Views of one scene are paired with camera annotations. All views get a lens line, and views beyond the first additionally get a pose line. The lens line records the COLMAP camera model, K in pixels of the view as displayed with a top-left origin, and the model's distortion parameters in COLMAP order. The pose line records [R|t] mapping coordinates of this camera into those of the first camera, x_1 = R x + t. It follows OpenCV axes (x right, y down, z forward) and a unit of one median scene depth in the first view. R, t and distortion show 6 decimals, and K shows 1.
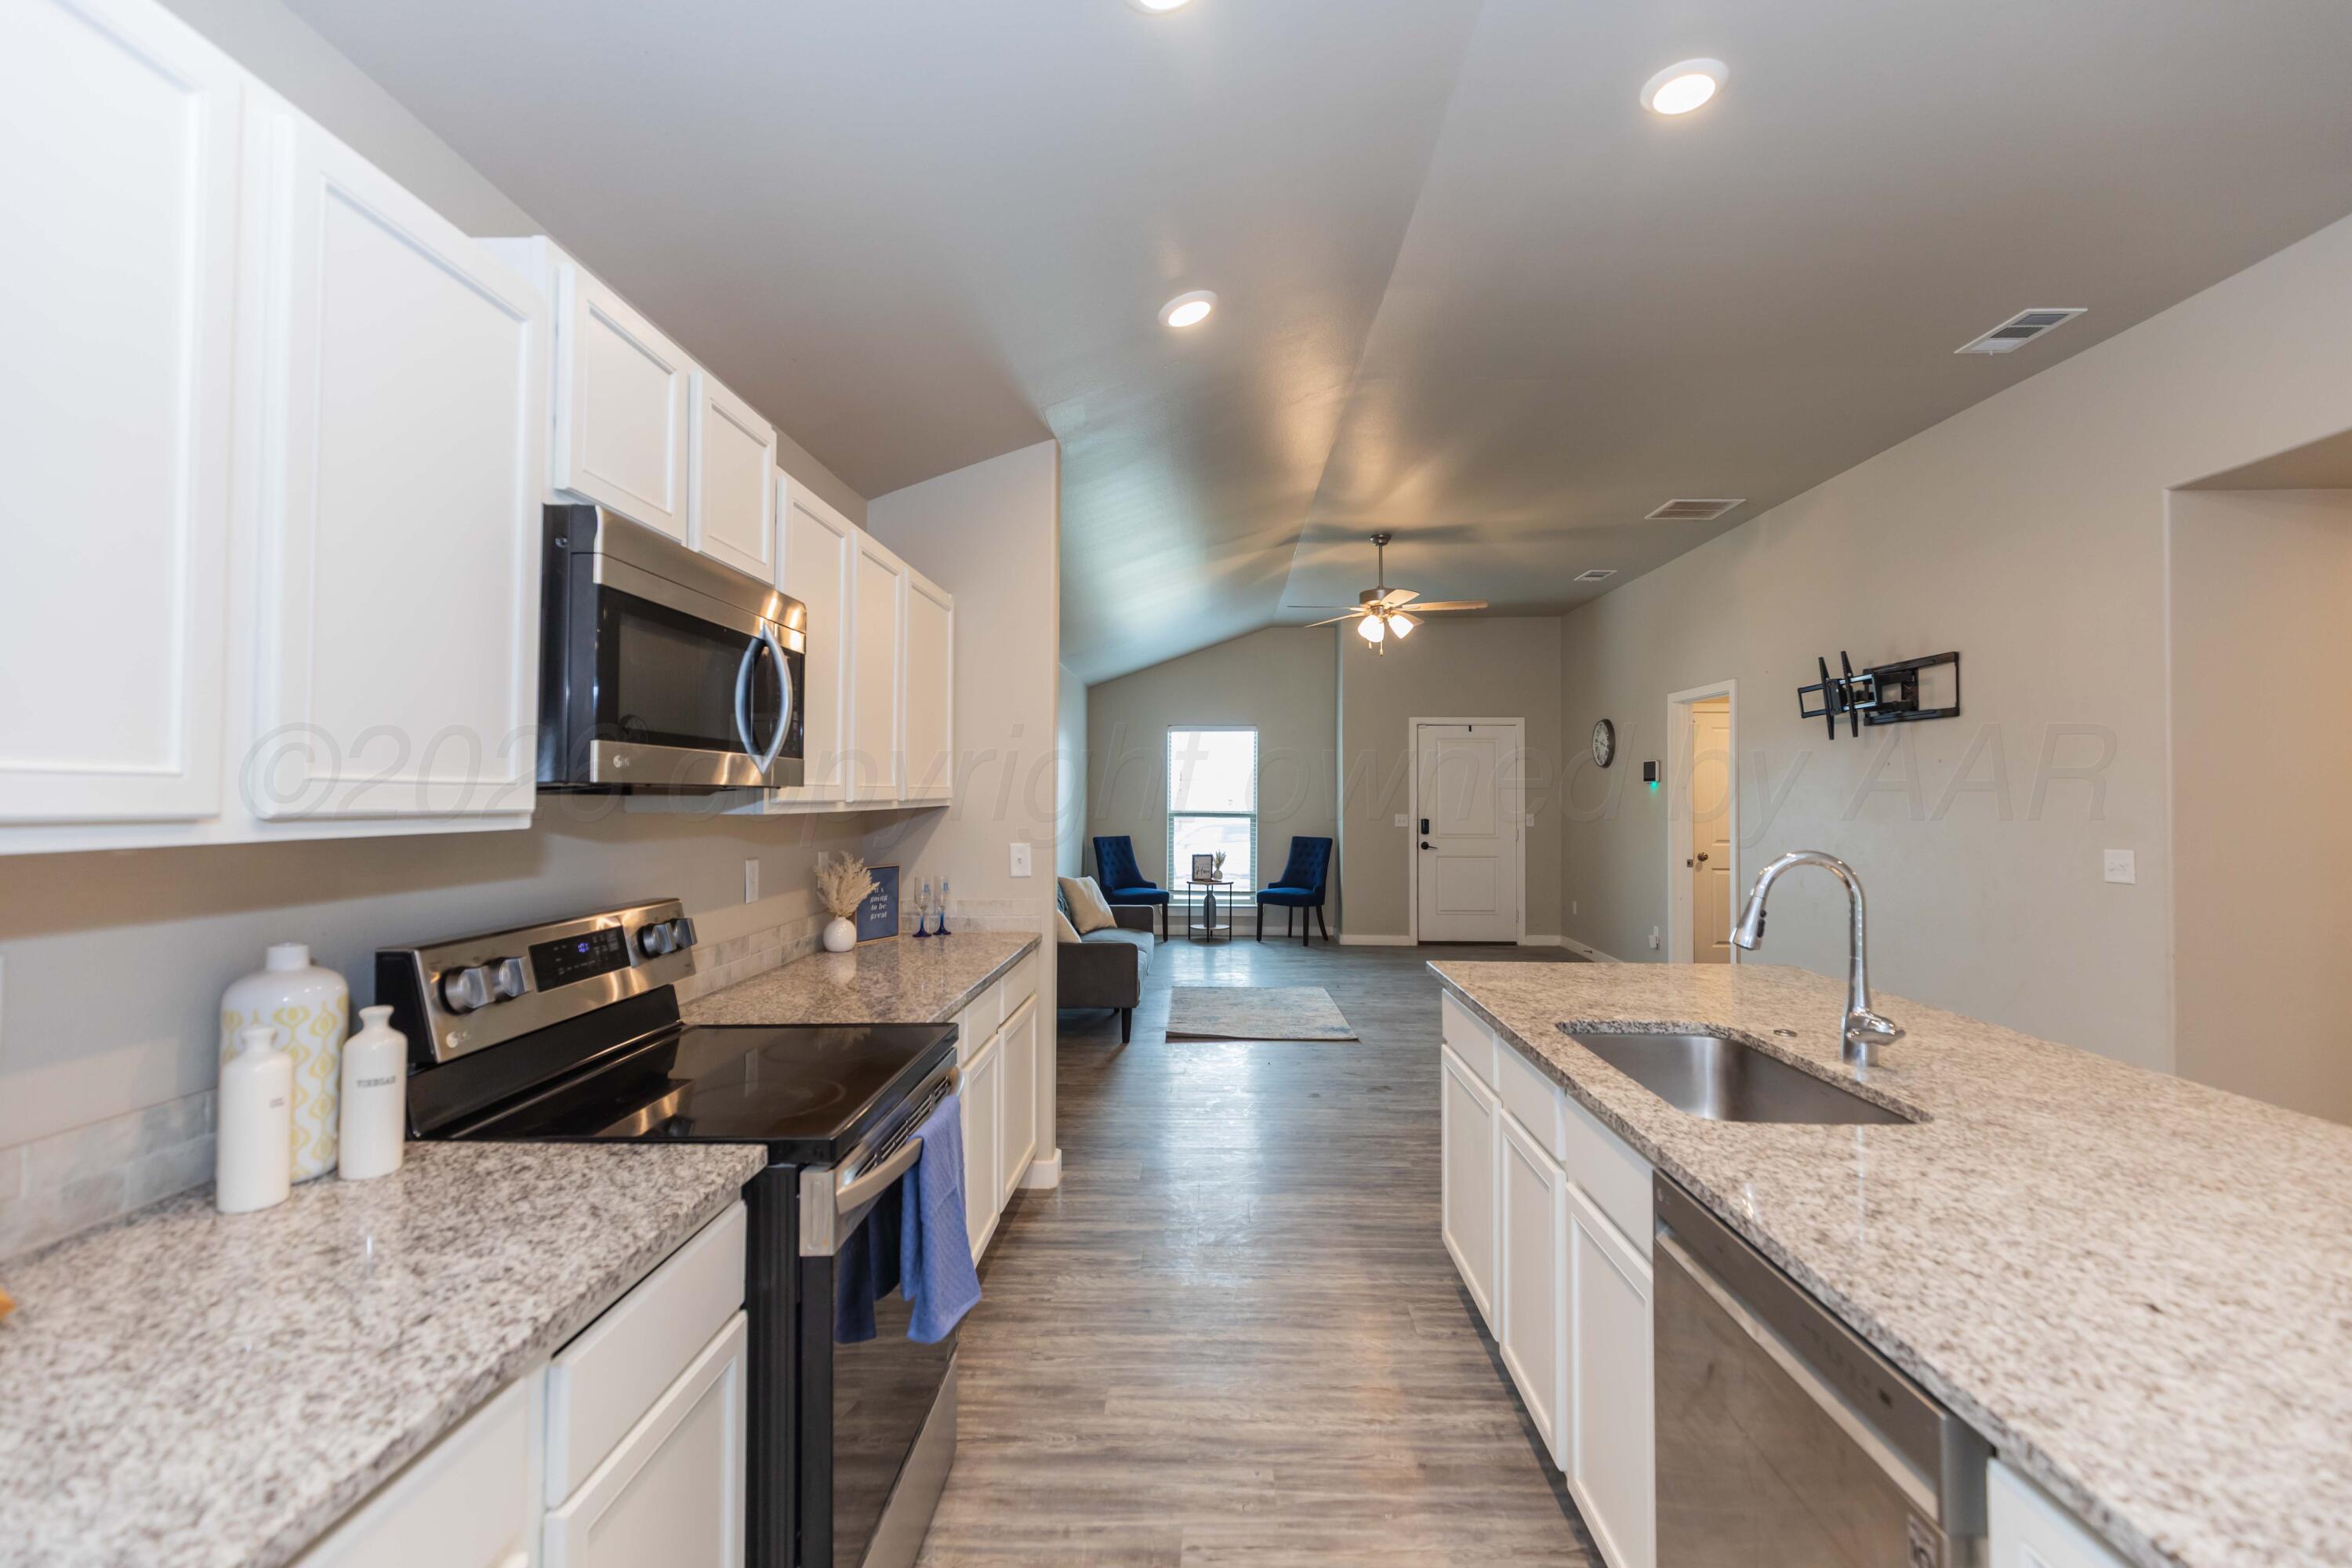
lens RADIAL K [[1047.3, 0, 1183.2], [0, 1047.3, 779.5], [0, 0, 1]] dist [-0.001409, 0.001274]
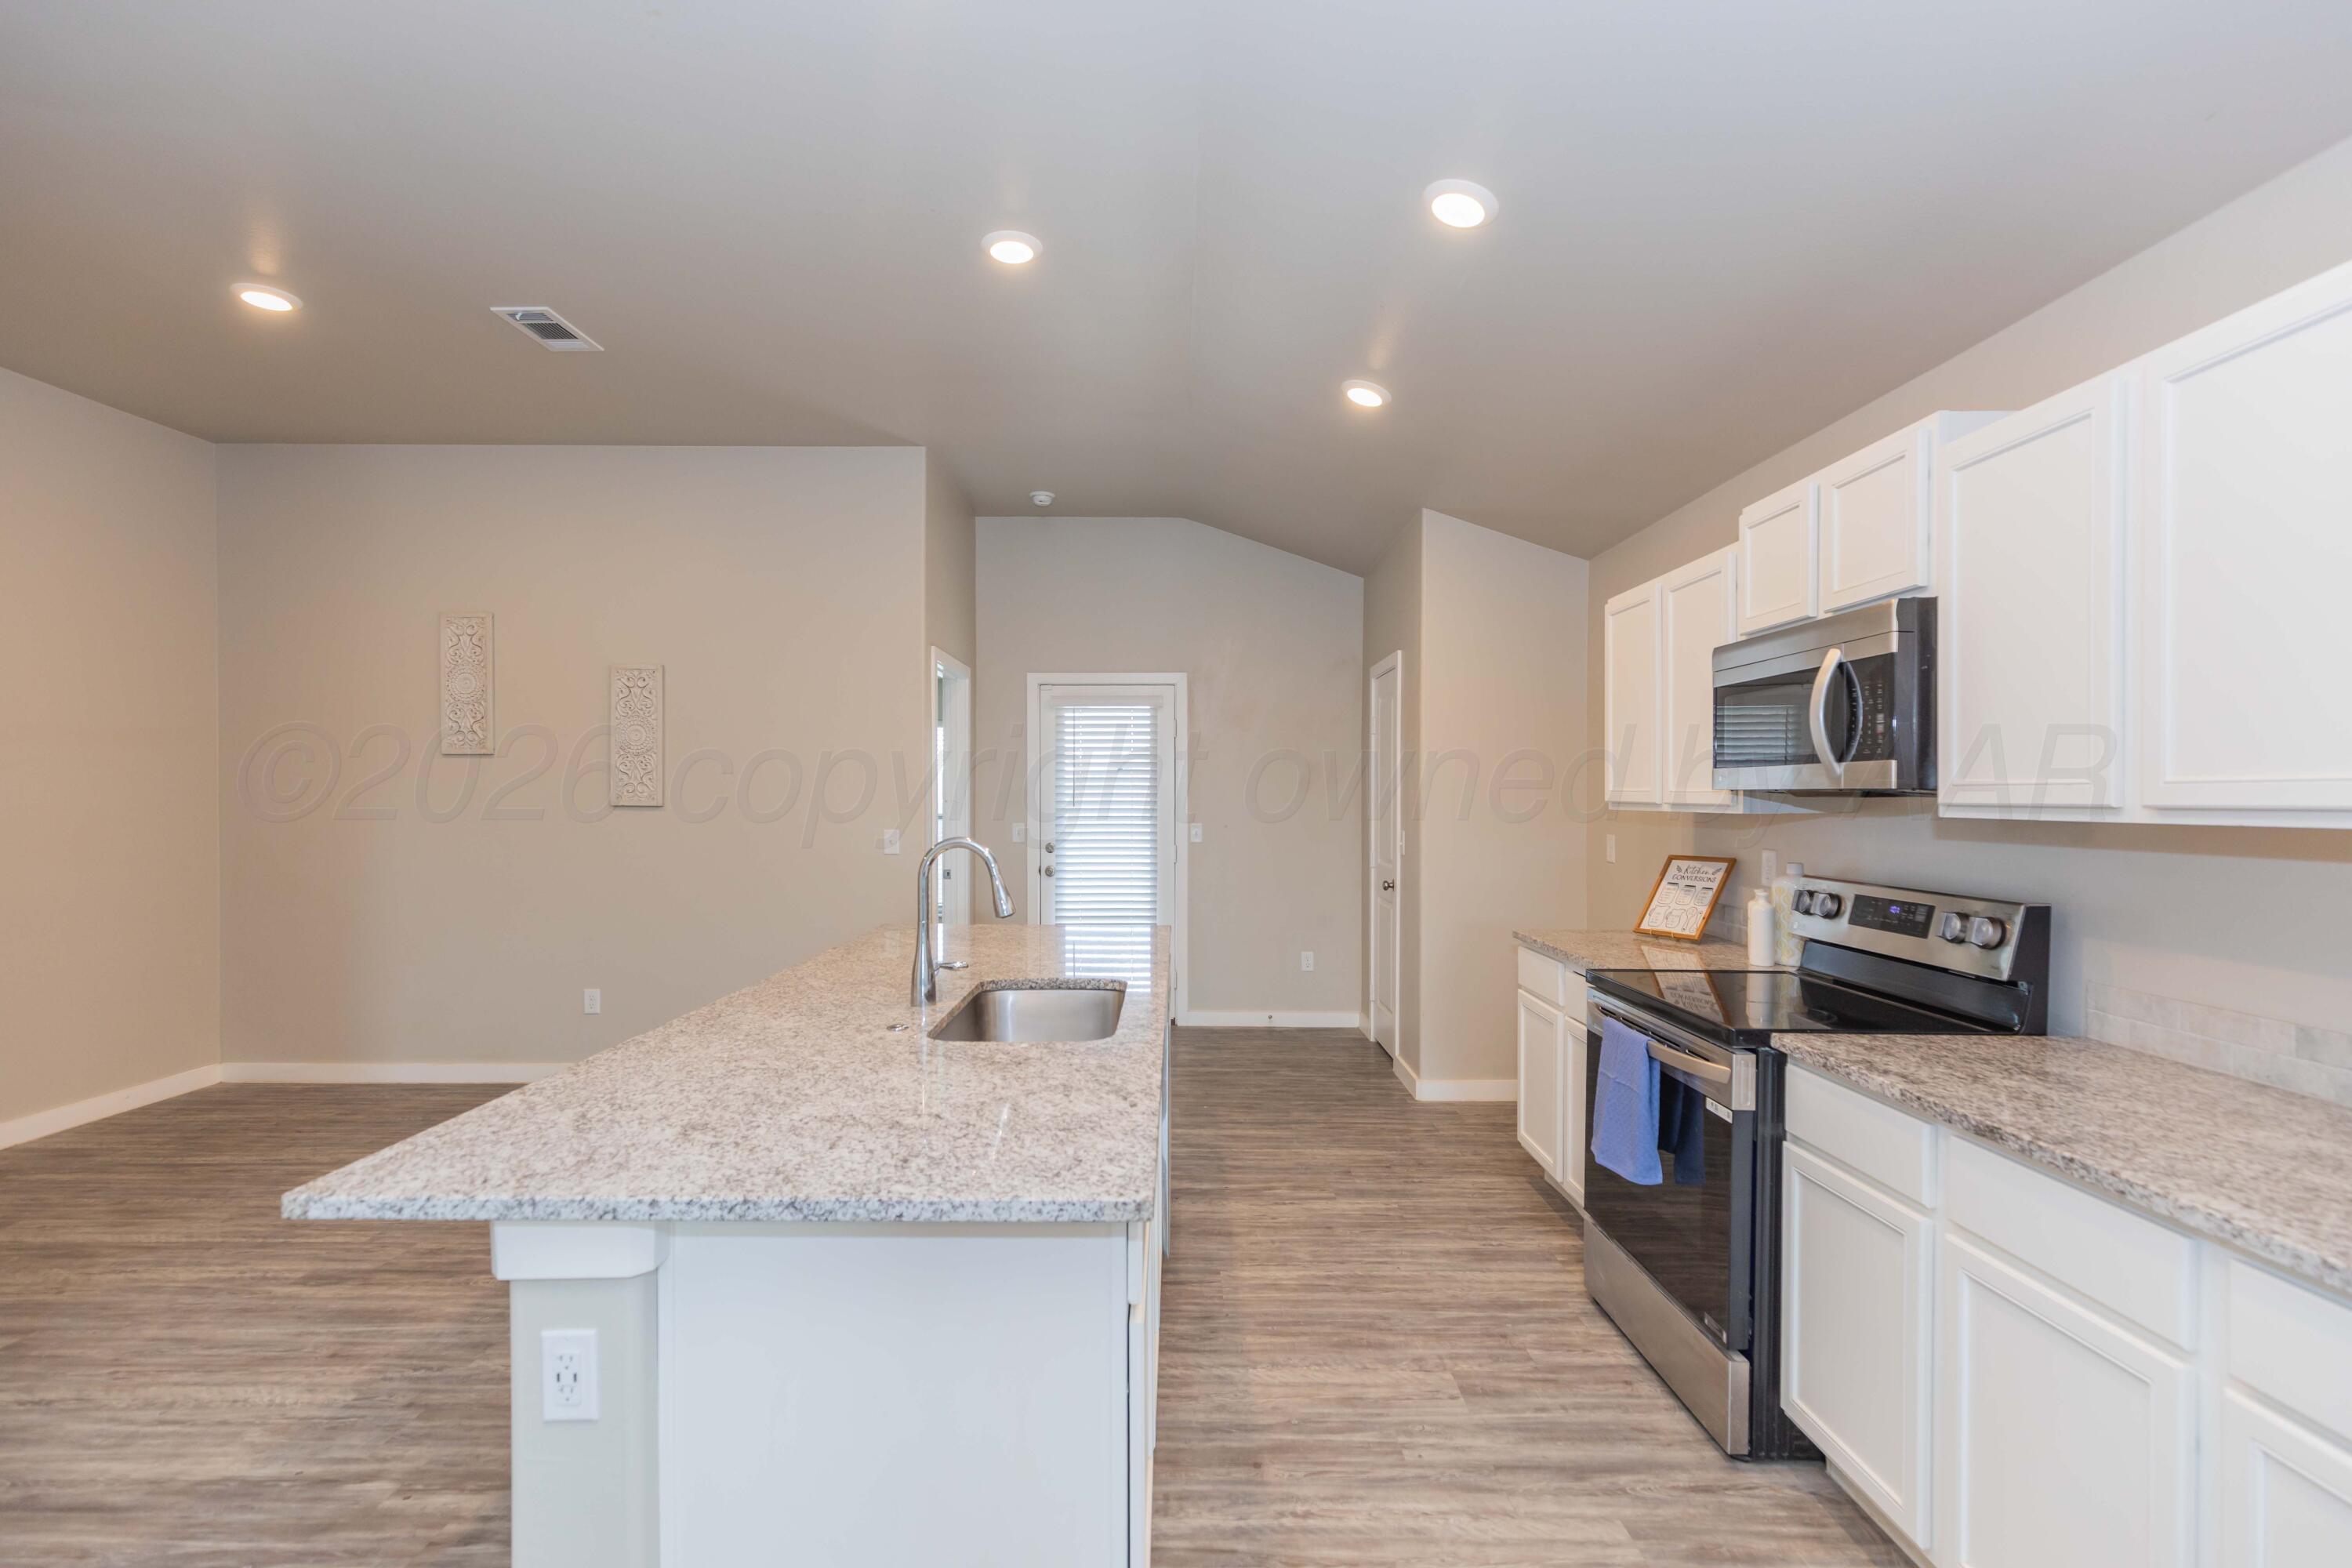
lens RADIAL K [[1047.3, 0, 1167.7], [0, 1047.3, 794.0], [0, 0, 1]] dist [-0.001409, 0.001274]
pose [[-0.999789, -0.001894, -0.020478, 0.348264], [-0.001643, 0.999923, -0.012271, 0.031475], [0.020499, -0.012235, -0.999715, 2.079270]]
